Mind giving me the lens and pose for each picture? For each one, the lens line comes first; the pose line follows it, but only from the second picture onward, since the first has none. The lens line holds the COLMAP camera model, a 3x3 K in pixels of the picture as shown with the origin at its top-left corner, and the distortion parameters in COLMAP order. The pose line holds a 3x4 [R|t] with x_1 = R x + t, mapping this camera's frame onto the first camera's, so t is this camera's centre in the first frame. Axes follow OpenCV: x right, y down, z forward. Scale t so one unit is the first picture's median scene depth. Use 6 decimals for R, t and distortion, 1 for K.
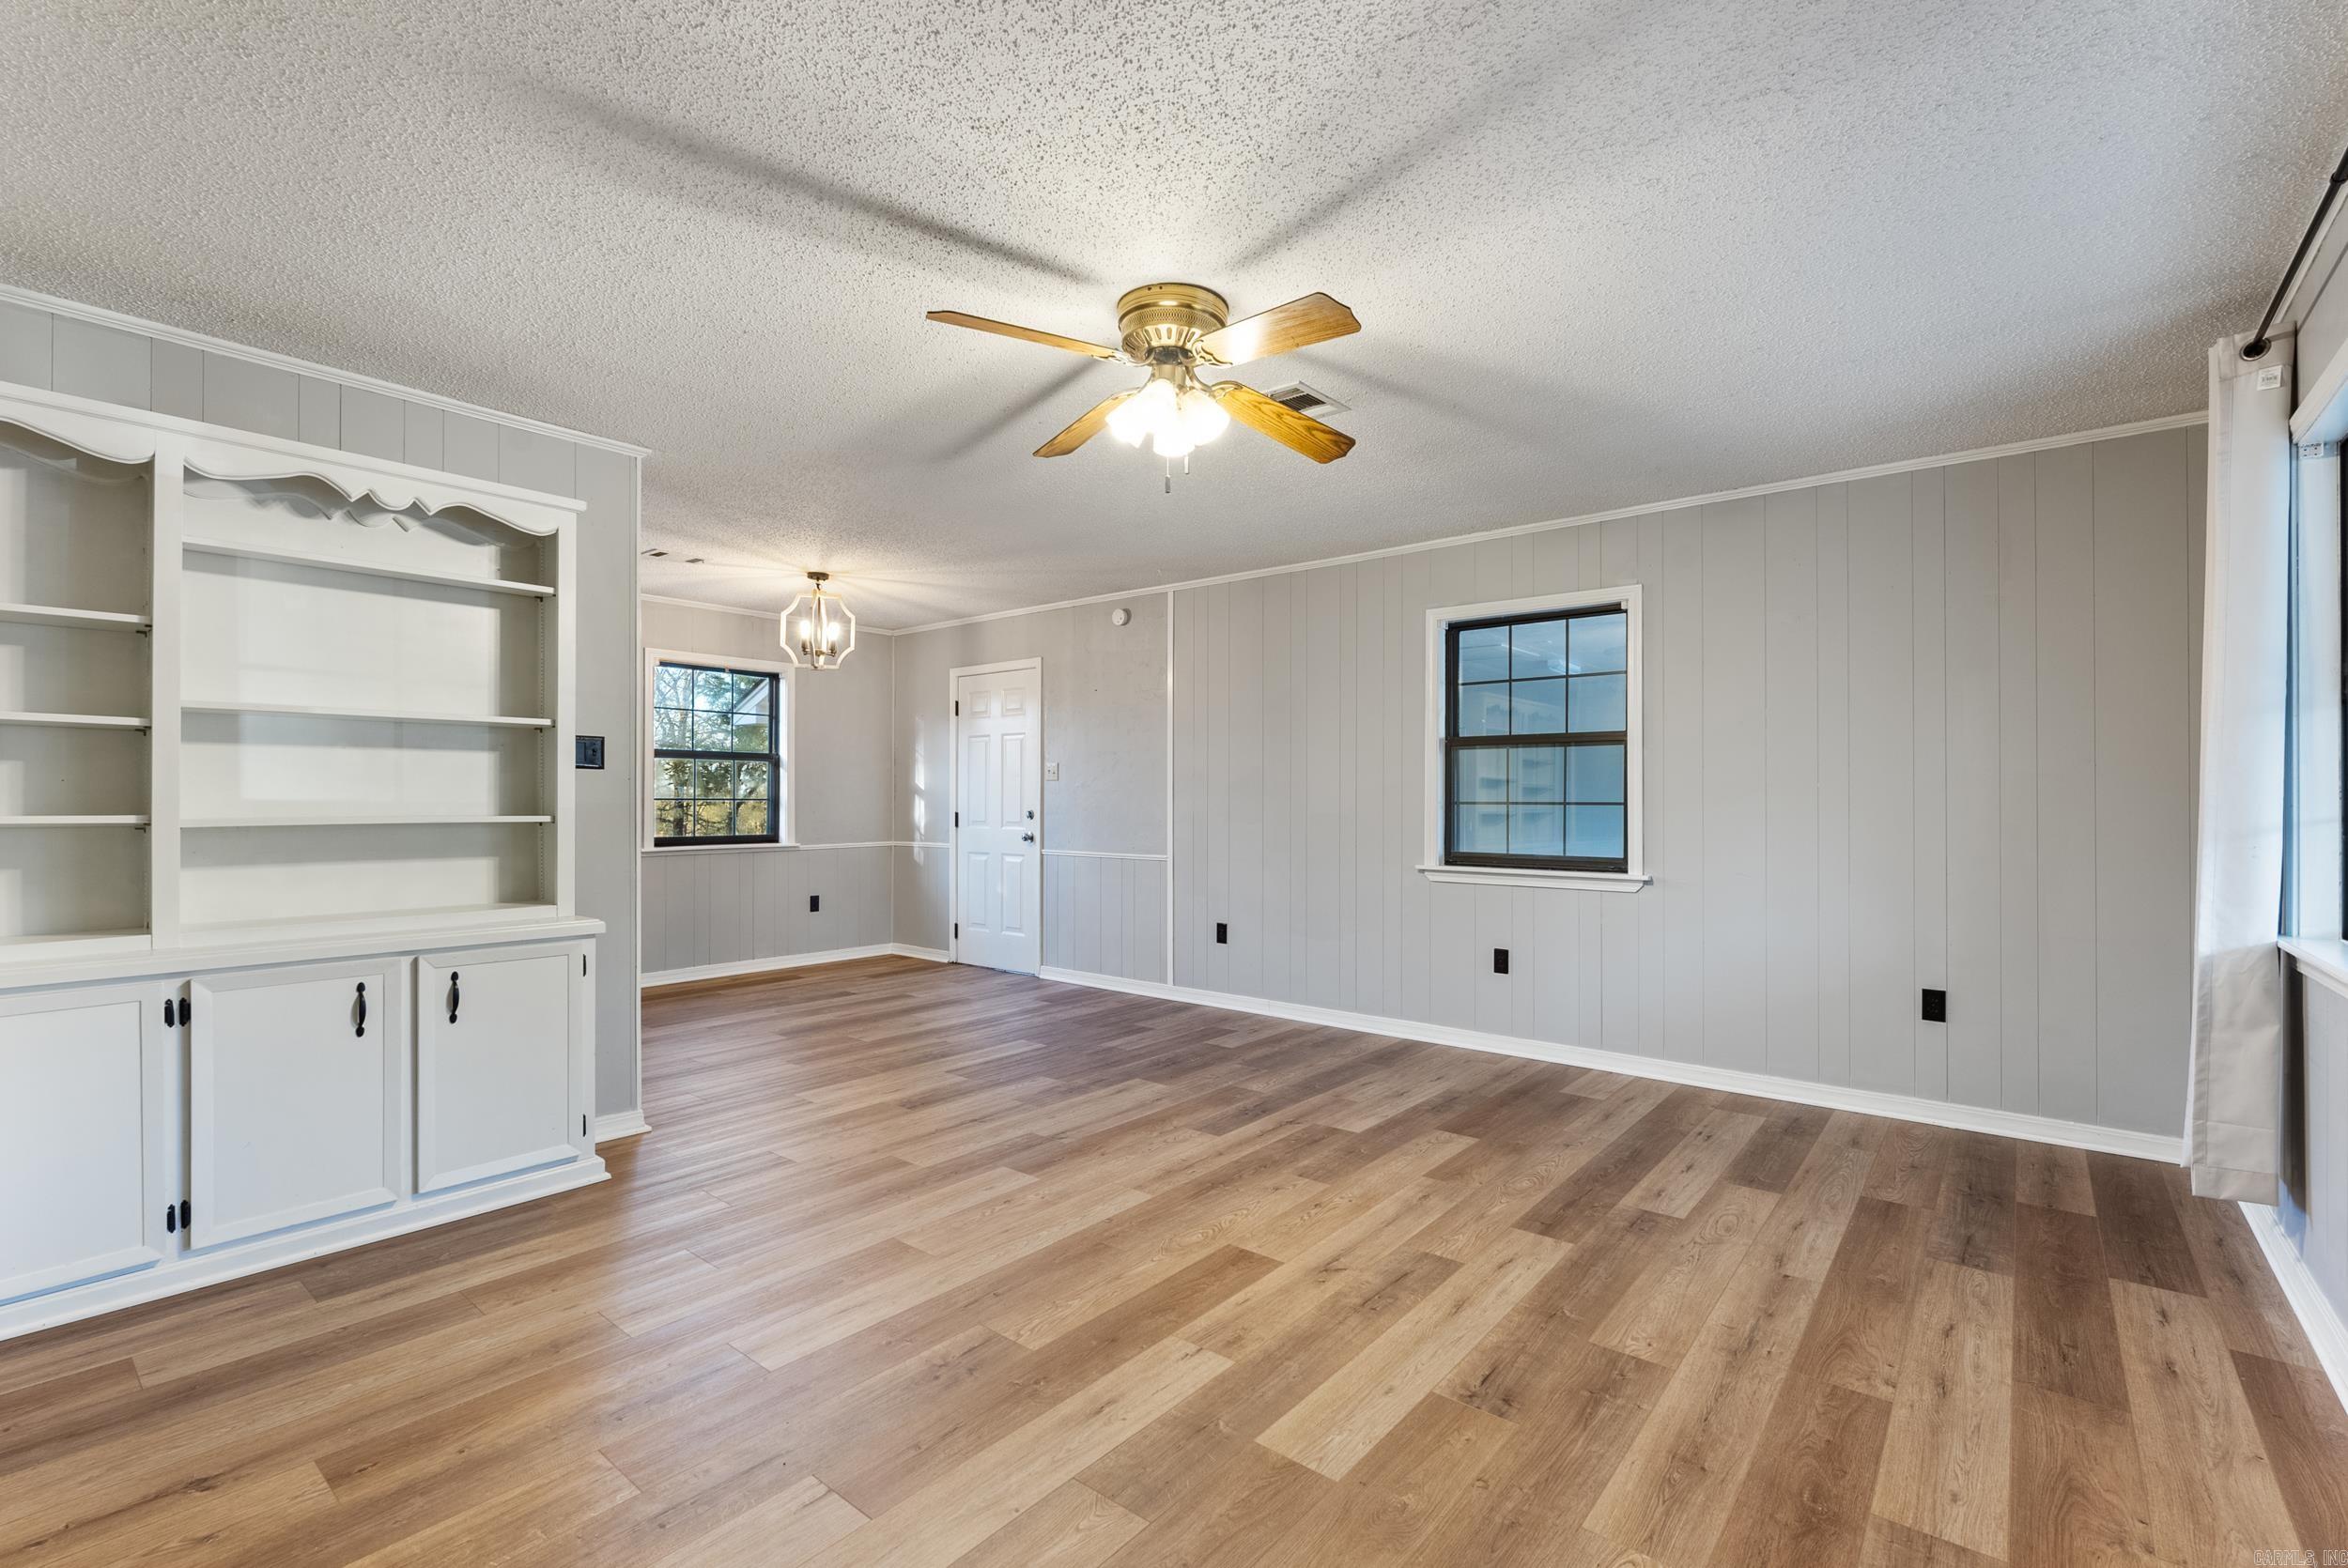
lens RADIAL K [[1033.6, 0, 1180.4], [0, 1033.6, 789.6], [0, 0, 1]] dist [-0.001156, -0.000858]
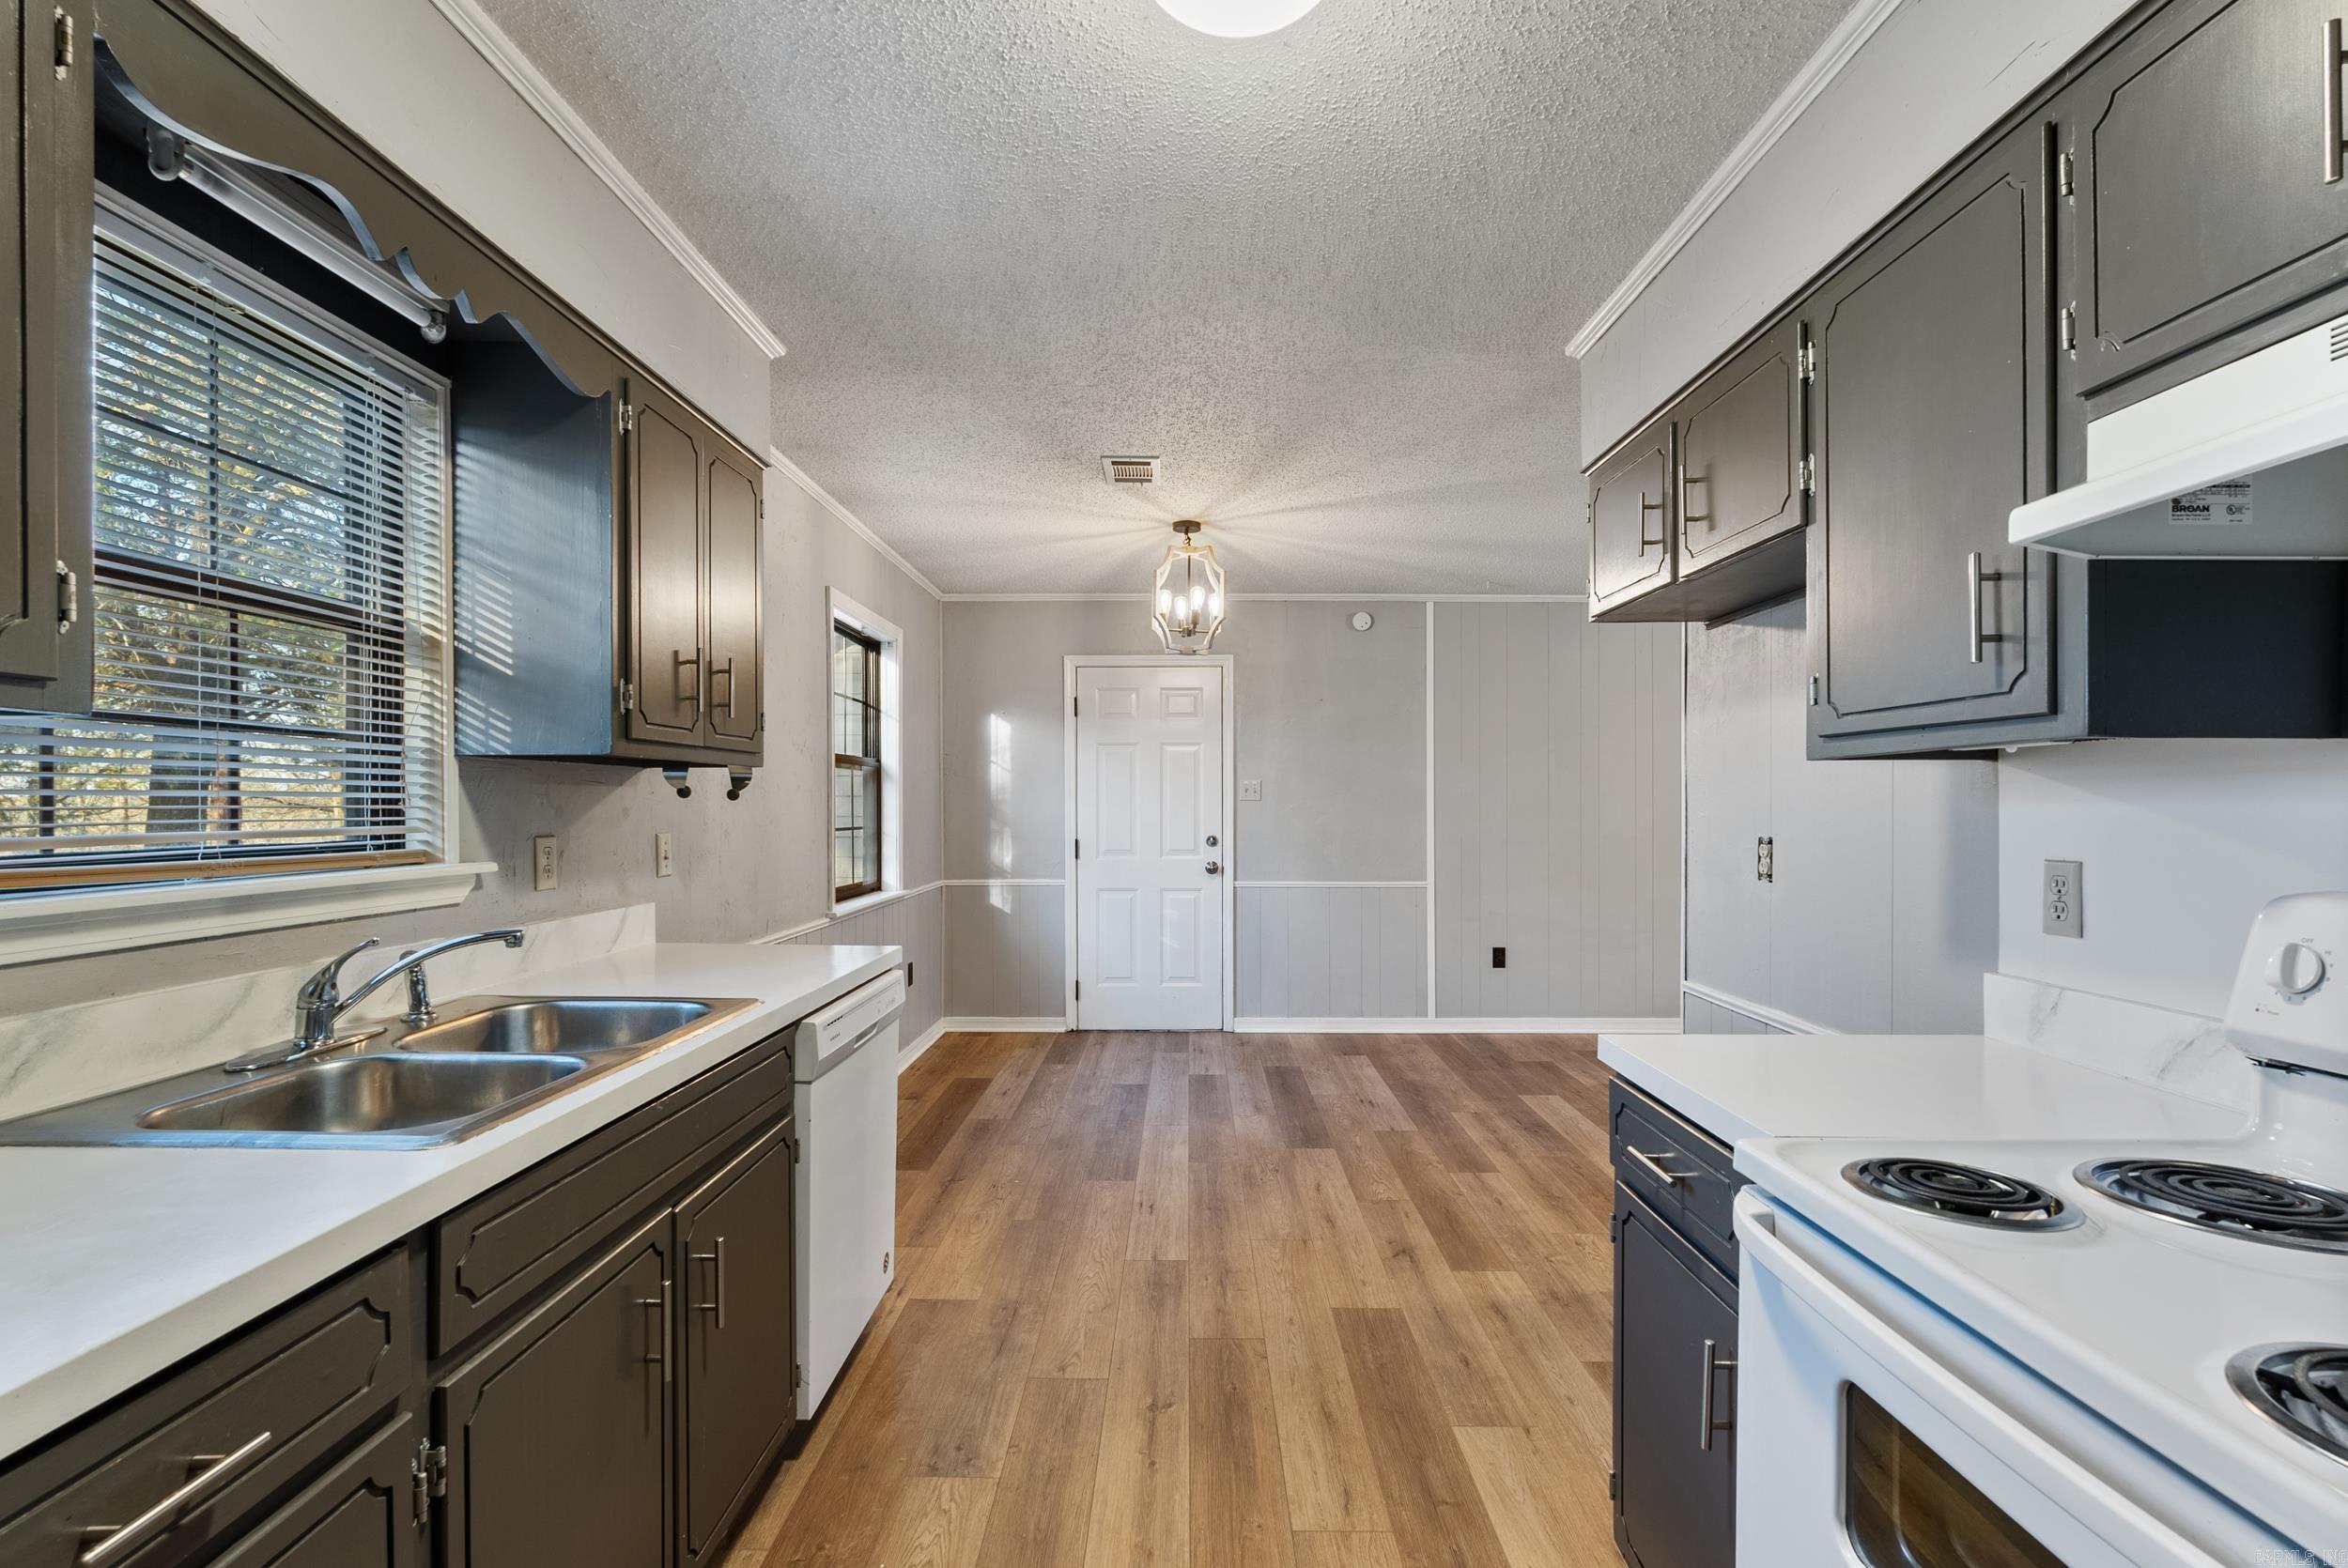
lens RADIAL K [[1033.6, 0, 1182.3], [0, 1033.6, 825.8], [0, 0, 1]] dist [-0.001156, -0.000858]
pose [[0.776551, -0.015034, 0.629875, -1.596876], [-0.003939, 0.999580, 0.028715, -0.028844], [-0.630042, -0.024779, 0.776166, 0.832332]]
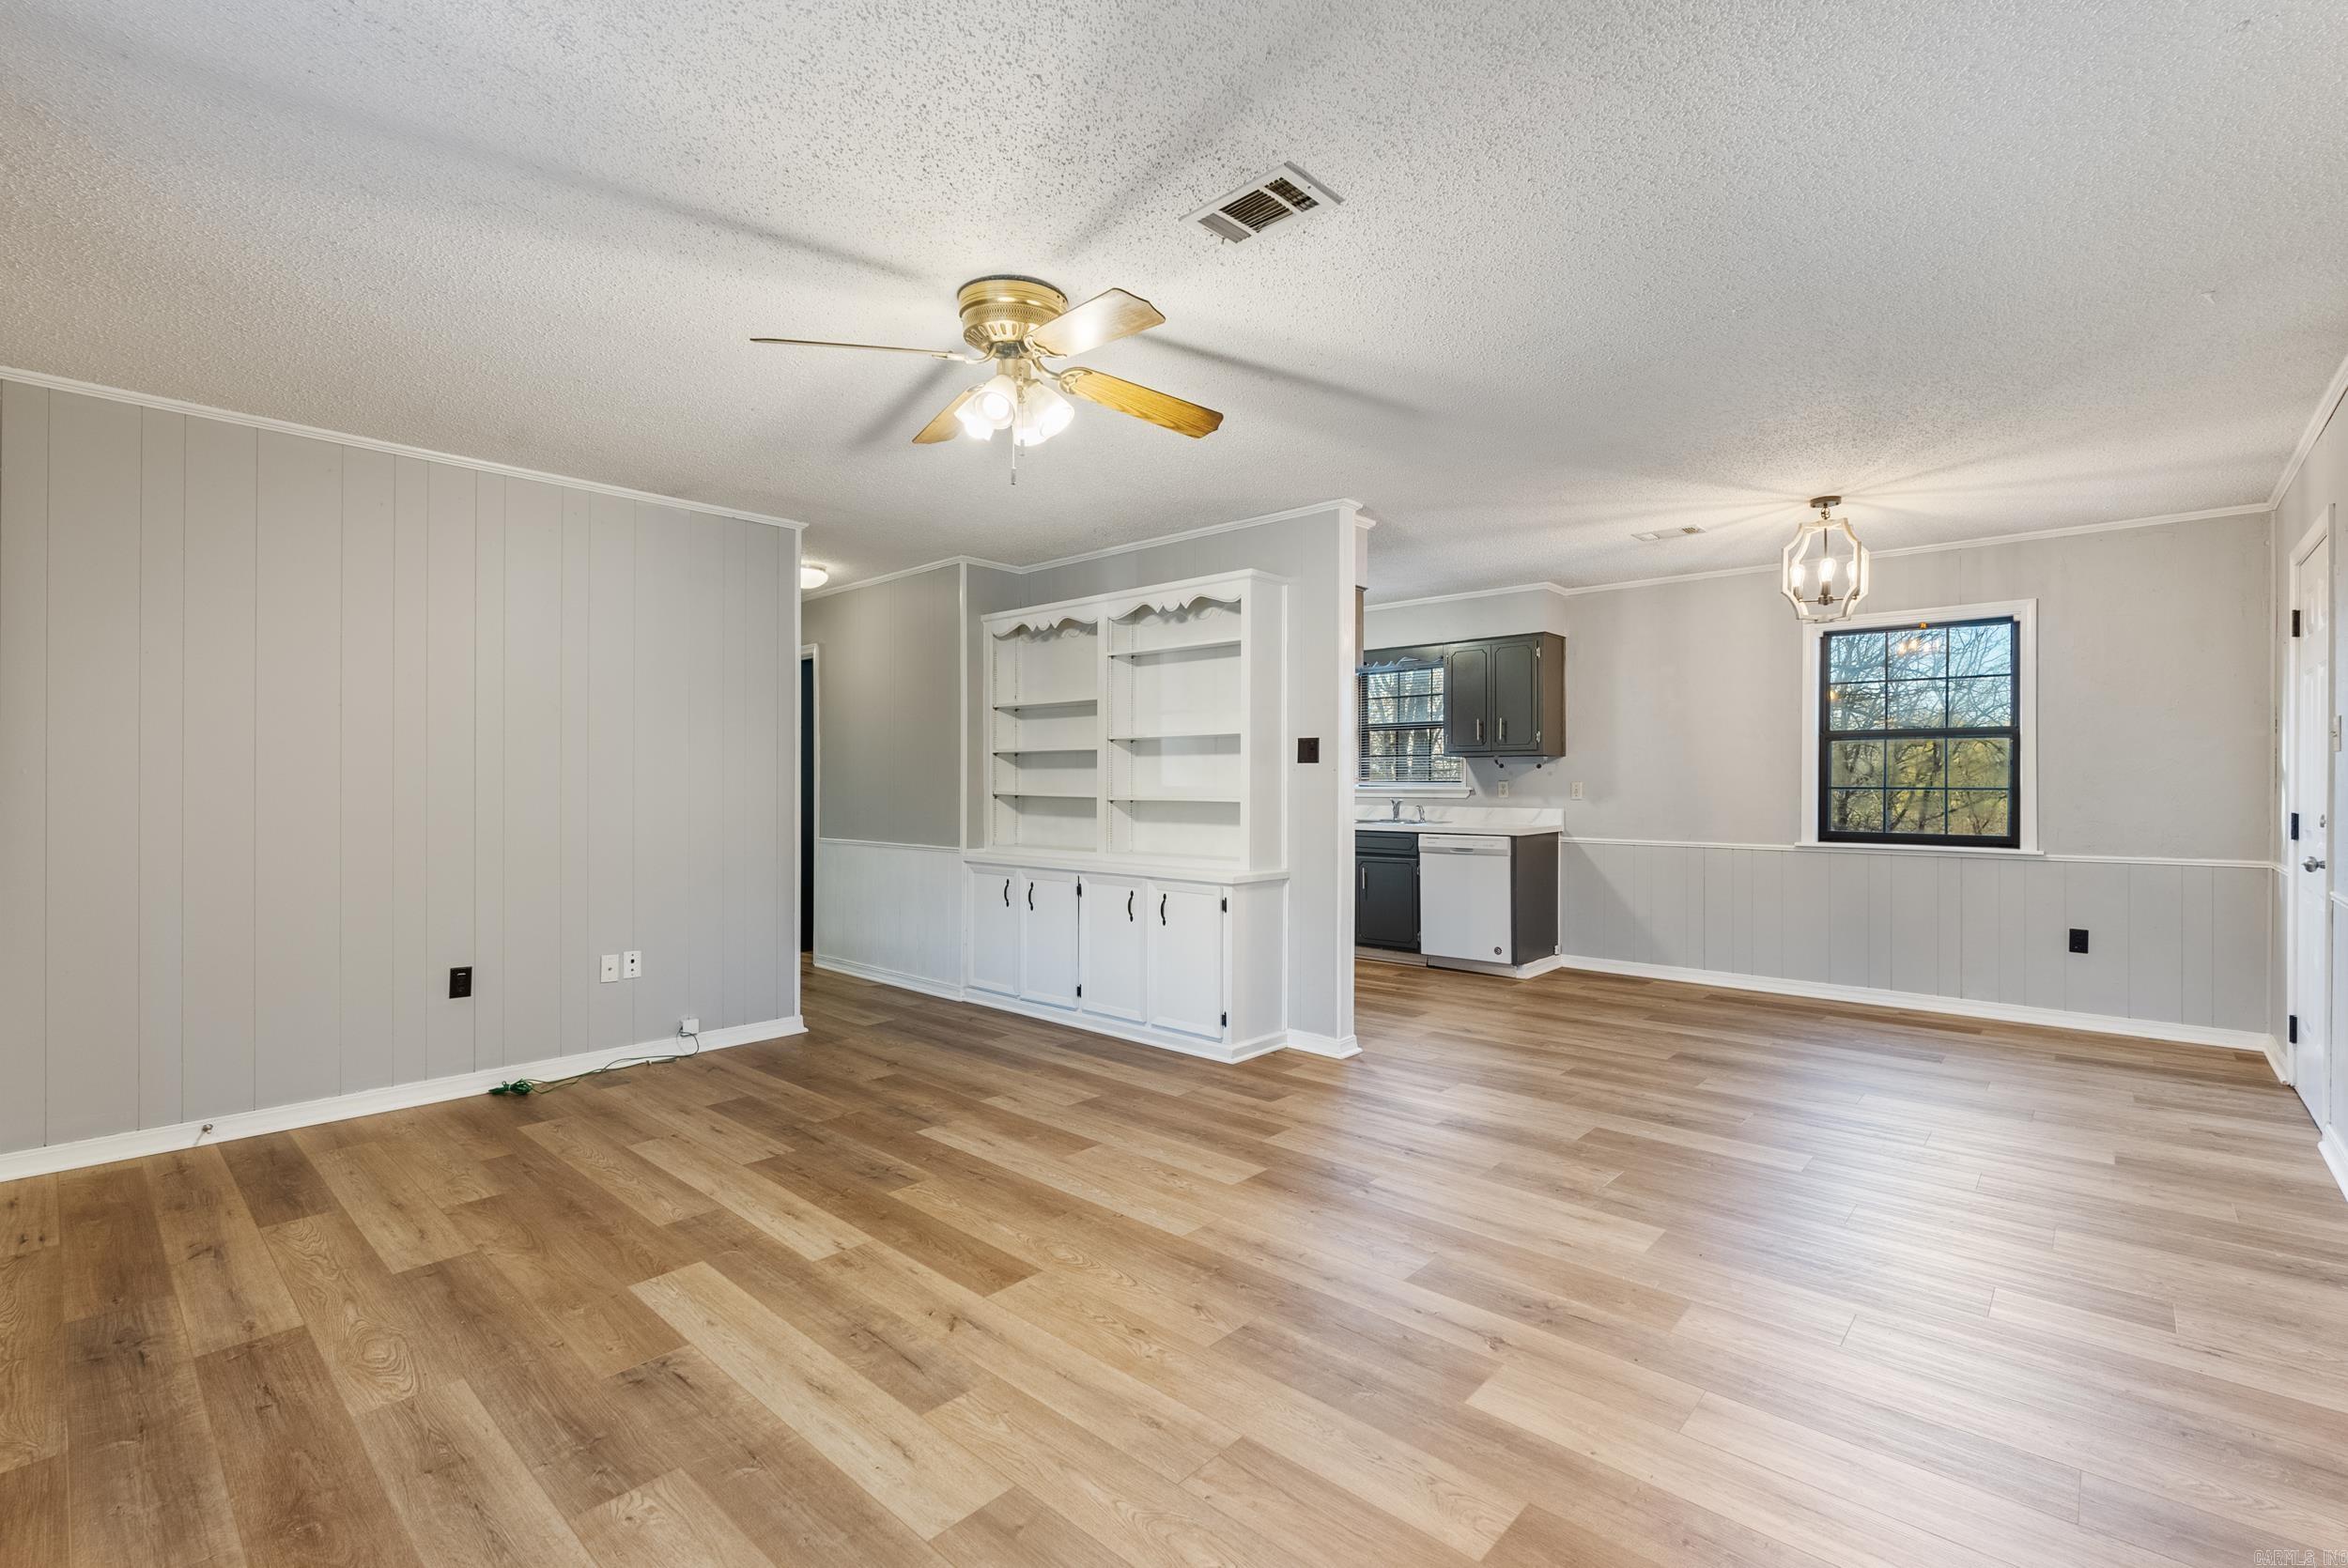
lens RADIAL K [[1033.6, 0, 1172.5], [0, 1033.6, 781.6], [0, 0, 1]] dist [-0.001156, -0.000858]
pose [[-0.053545, -0.005292, -0.998551, 0.880010], [0.007327, 0.999957, -0.005693, 0.010904], [0.998539, -0.007621, -0.053504, 1.071284]]
